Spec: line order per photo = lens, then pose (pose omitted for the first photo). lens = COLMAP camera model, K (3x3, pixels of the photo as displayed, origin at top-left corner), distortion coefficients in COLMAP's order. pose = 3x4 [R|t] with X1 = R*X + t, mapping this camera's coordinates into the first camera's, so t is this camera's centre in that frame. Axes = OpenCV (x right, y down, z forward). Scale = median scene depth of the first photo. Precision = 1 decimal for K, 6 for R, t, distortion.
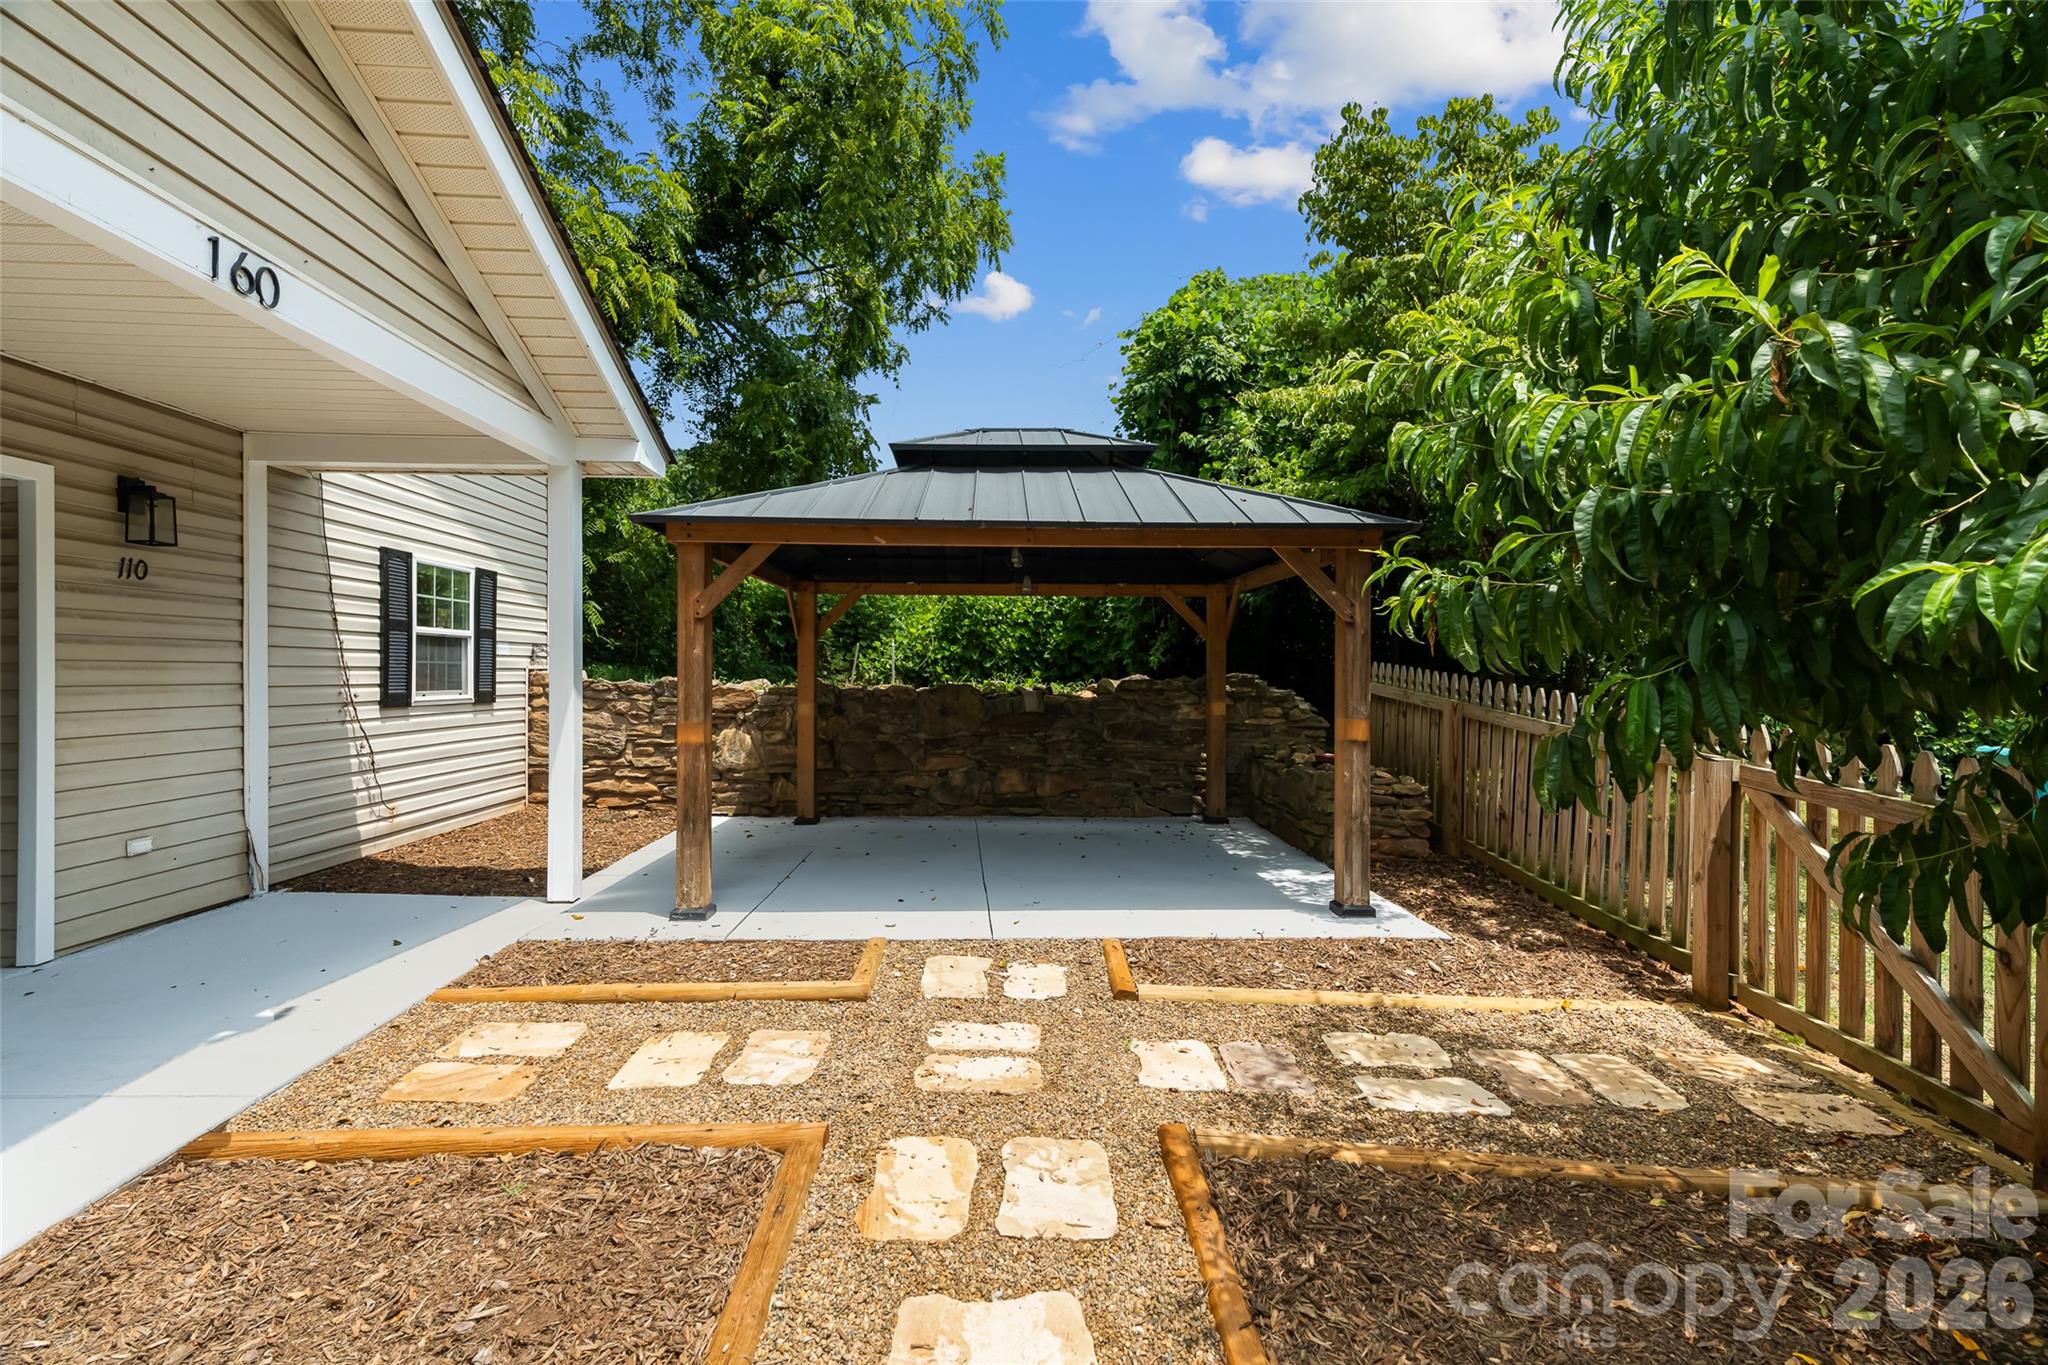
lens RADIAL K [[902.5, 0, 1033.7], [0, 902.5, 676.2], [0, 0, 1]] dist [0.016001, -0.000725]
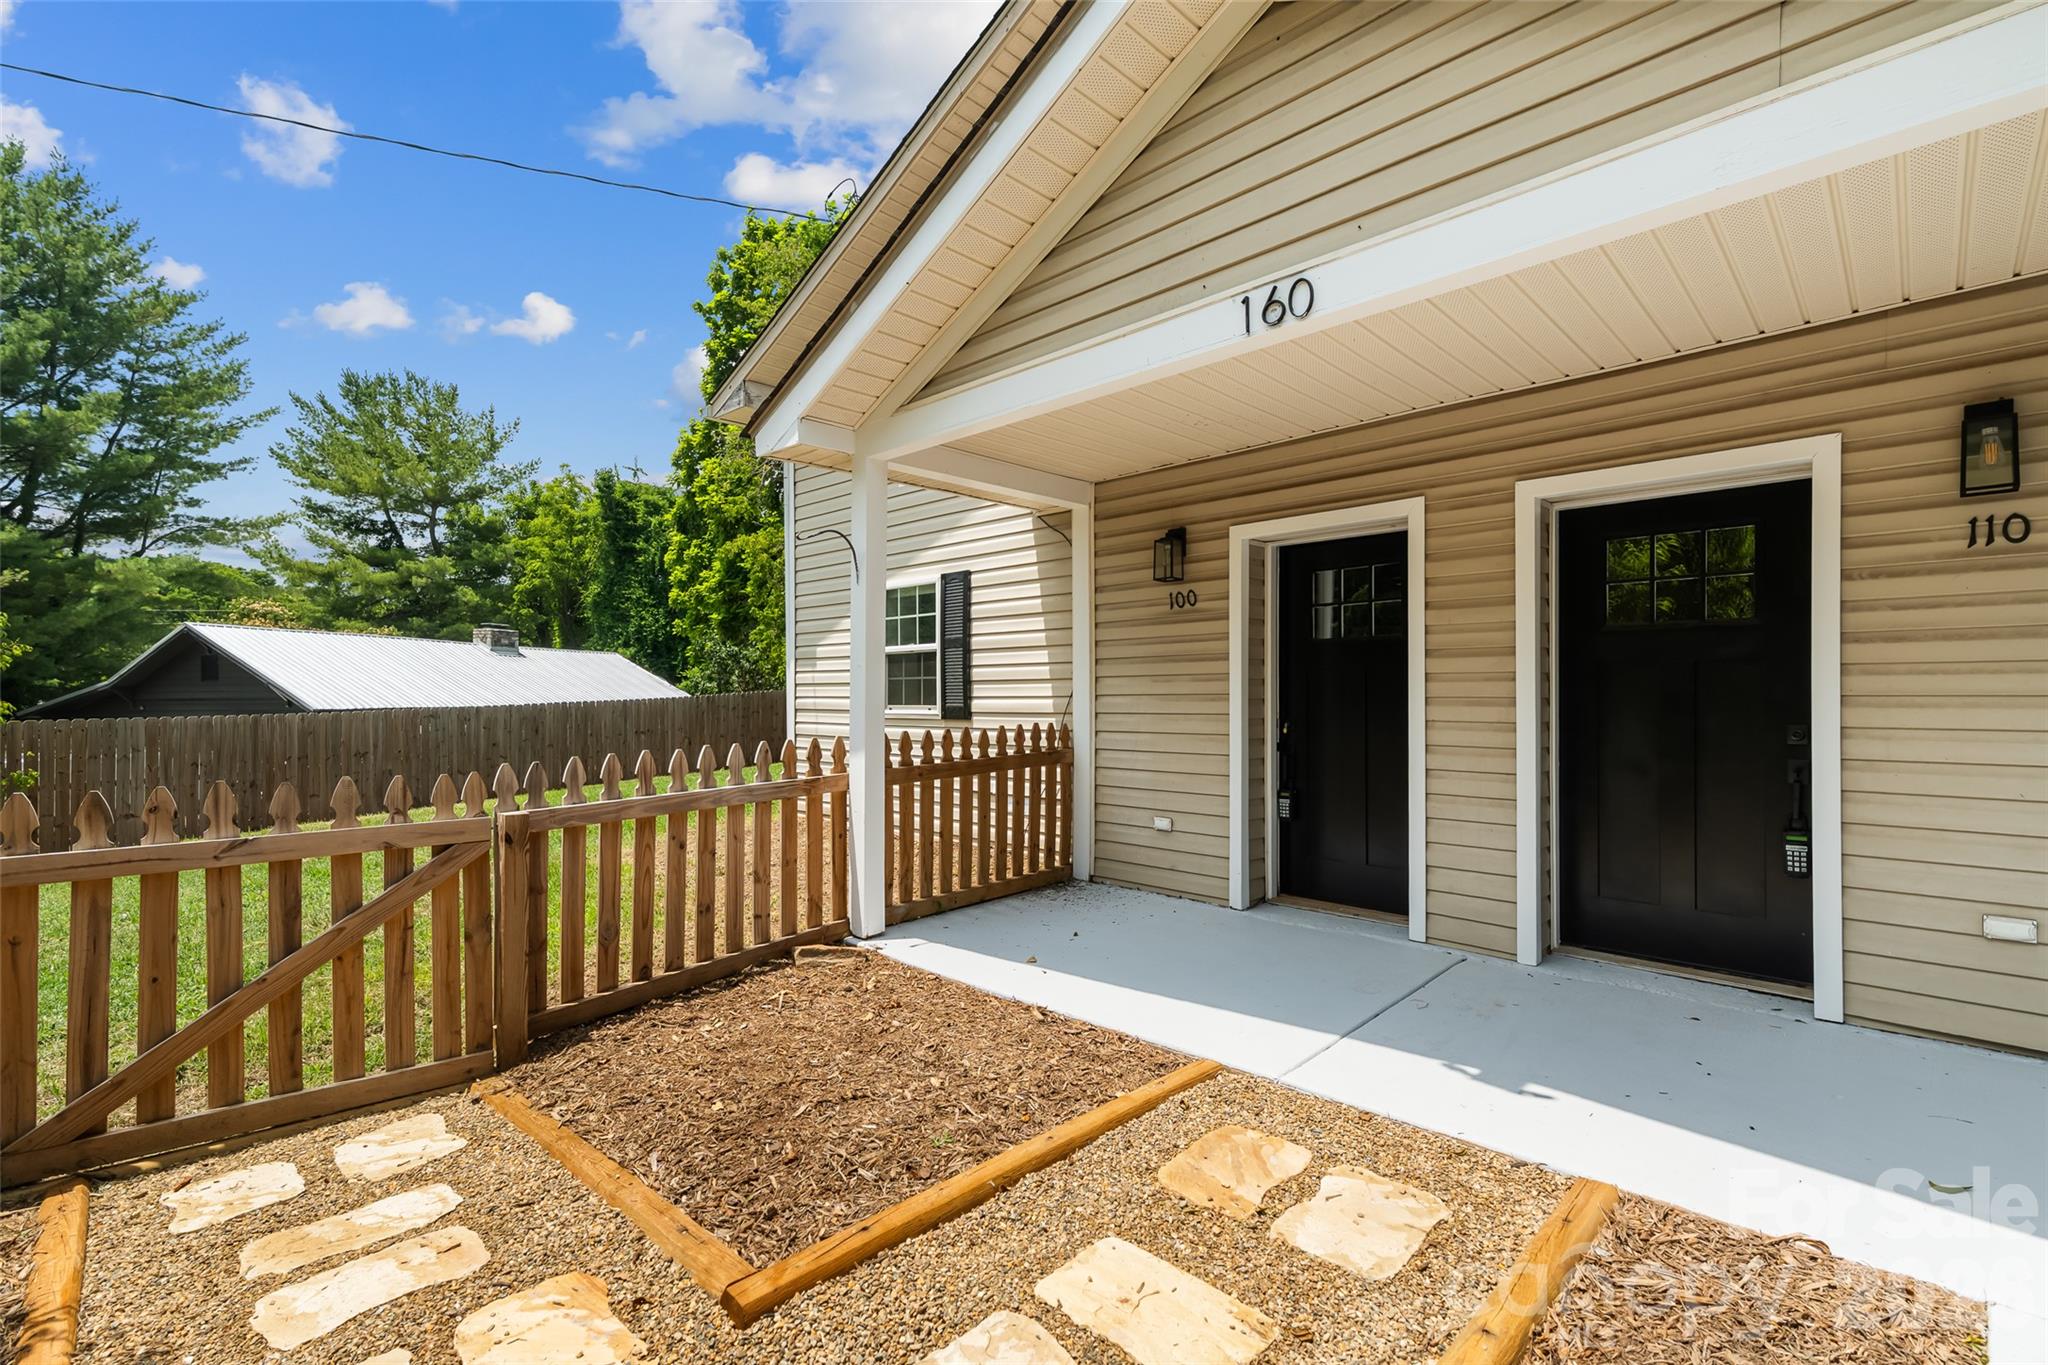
lens RADIAL K [[902.5, 0, 995.3], [0, 902.5, 696.1], [0, 0, 1]] dist [0.016001, -0.000725]
pose [[-0.751802, -0.003727, -0.659379, 0.049557], [-0.005063, 0.999987, 0.000121, 0.012285], [0.659370, 0.003430, -0.751811, 0.895643]]
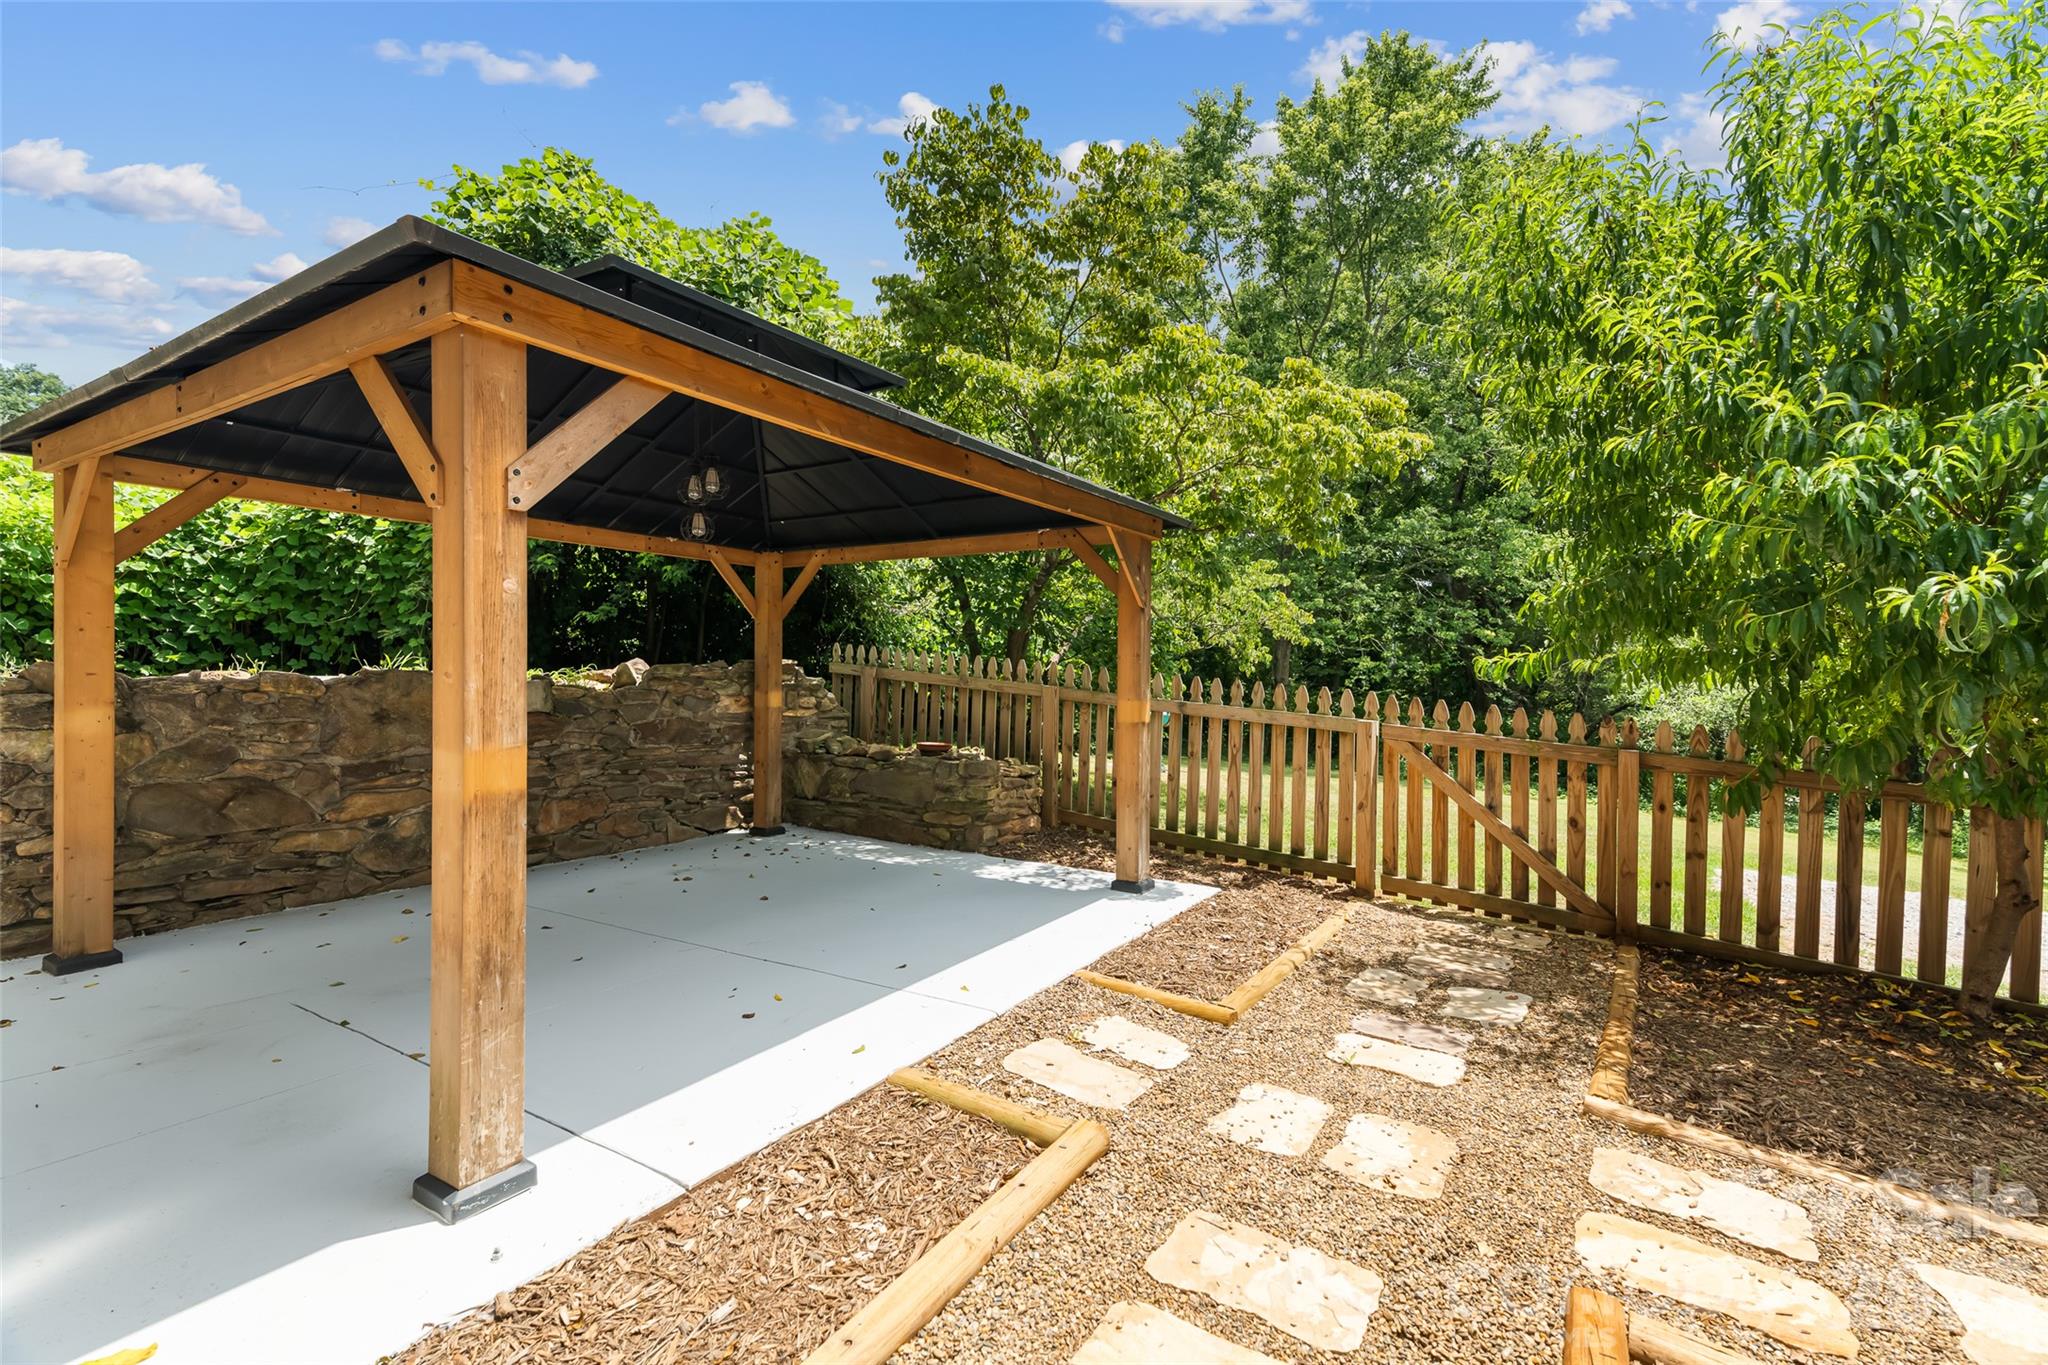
lens RADIAL K [[902.5, 0, 1021.9], [0, 902.5, 680.0], [0, 0, 1]] dist [0.016001, -0.000725]
pose [[0.573207, -0.005849, 0.819390, -0.571375], [-0.004370, 0.999938, 0.010194, 0.012813], [-0.819399, -0.009424, 0.573147, 0.520046]]
